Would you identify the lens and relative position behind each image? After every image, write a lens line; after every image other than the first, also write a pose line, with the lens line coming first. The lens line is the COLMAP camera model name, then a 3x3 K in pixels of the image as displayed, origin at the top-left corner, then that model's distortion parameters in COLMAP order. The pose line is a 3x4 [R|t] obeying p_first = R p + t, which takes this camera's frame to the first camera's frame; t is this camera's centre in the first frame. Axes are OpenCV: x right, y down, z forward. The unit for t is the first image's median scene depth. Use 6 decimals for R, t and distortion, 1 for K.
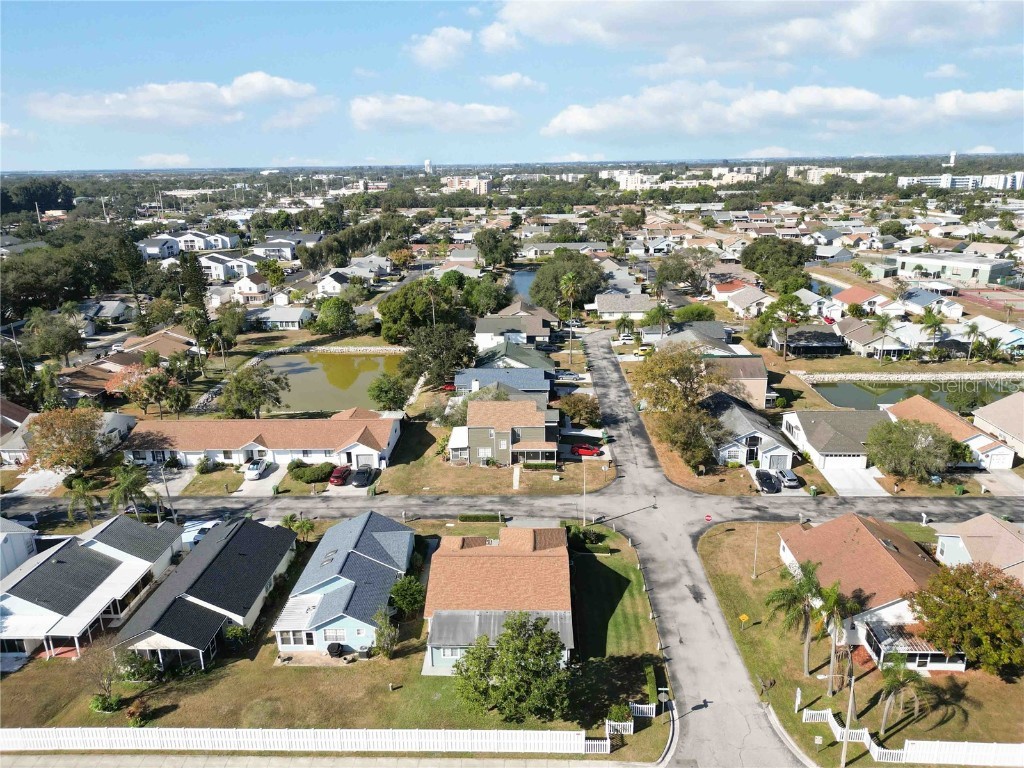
lens RADIAL K [[715.5, 0, 512.0], [0, 715.5, 384.0], [0, 0, 1]] dist [0.066279, -0.063200]
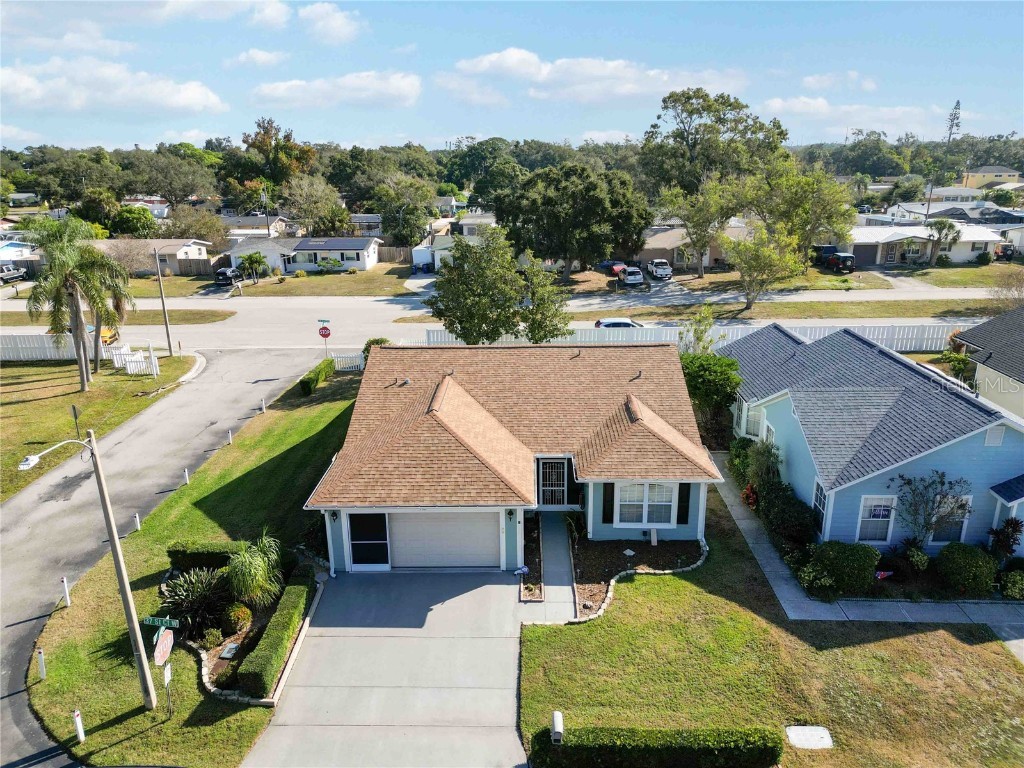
lens RADIAL K [[715.5, 0, 512.0], [0, 715.5, 384.0], [0, 0, 1]] dist [0.066279, -0.063200]
pose [[-0.999560, 0.029439, 0.003742, -0.007223], [0.026267, 0.818991, 0.573205, 0.000712], [0.013810, 0.573051, -0.819403, 0.932107]]
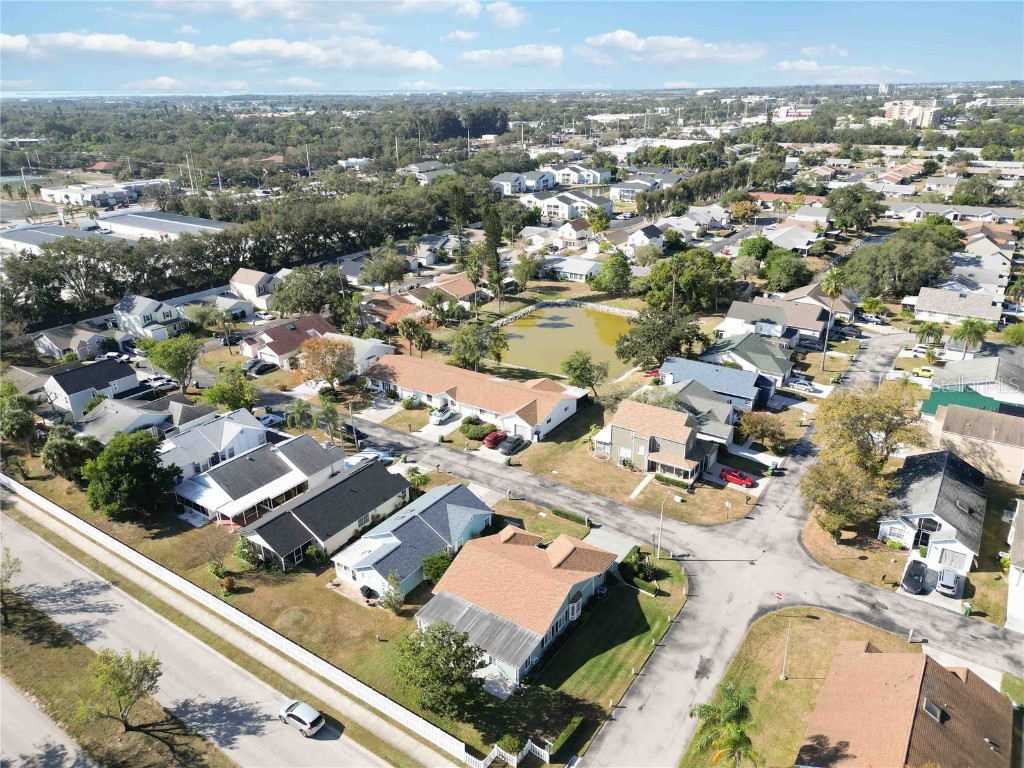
lens RADIAL K [[715.5, 0, 512.0], [0, 715.5, 384.0], [0, 0, 1]] dist [0.066279, -0.063200]
pose [[0.844276, 0.210513, -0.492831, 0.303887], [-0.159472, 0.976646, 0.143981, -0.118114], [0.511631, -0.042967, 0.858130, 0.056415]]
